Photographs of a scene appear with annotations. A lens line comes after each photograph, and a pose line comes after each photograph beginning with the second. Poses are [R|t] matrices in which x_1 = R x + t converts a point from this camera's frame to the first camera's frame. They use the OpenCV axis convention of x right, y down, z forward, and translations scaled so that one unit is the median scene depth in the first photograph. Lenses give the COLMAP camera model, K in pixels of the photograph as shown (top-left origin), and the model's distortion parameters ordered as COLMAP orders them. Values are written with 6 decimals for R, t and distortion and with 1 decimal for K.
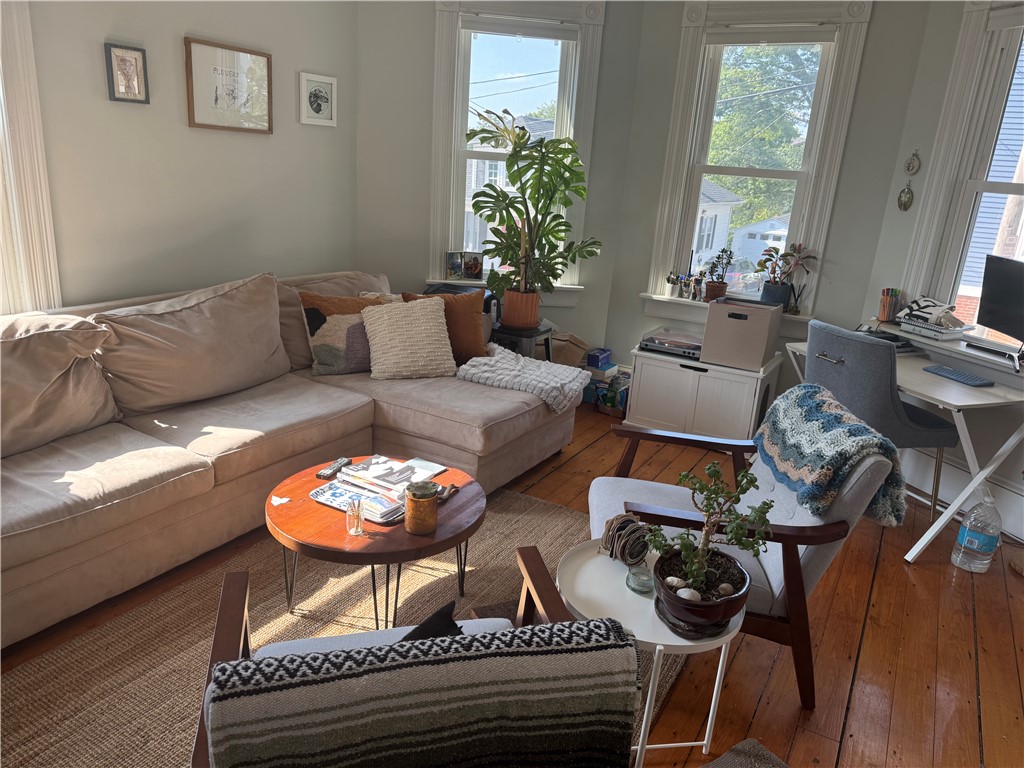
lens RADIAL K [[718.7, 0, 509.3], [0, 718.7, 381.0], [0, 0, 1]] dist [0.007871, -0.007414]
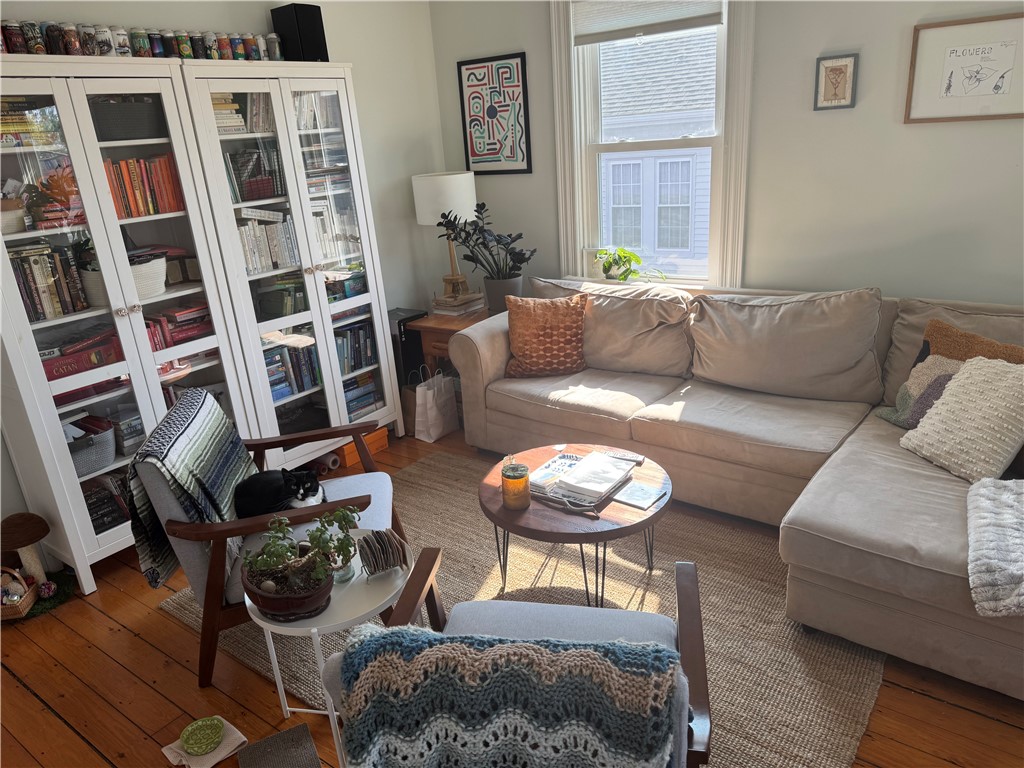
lens RADIAL K [[718.7, 0, 510.1], [0, 718.7, 388.7], [0, 0, 1]] dist [0.007871, -0.007414]
pose [[-0.095520, 0.279534, -0.955372, 0.646002], [-0.233362, 0.926726, 0.294484, -0.211000], [0.967687, 0.251077, -0.023288, 0.678384]]
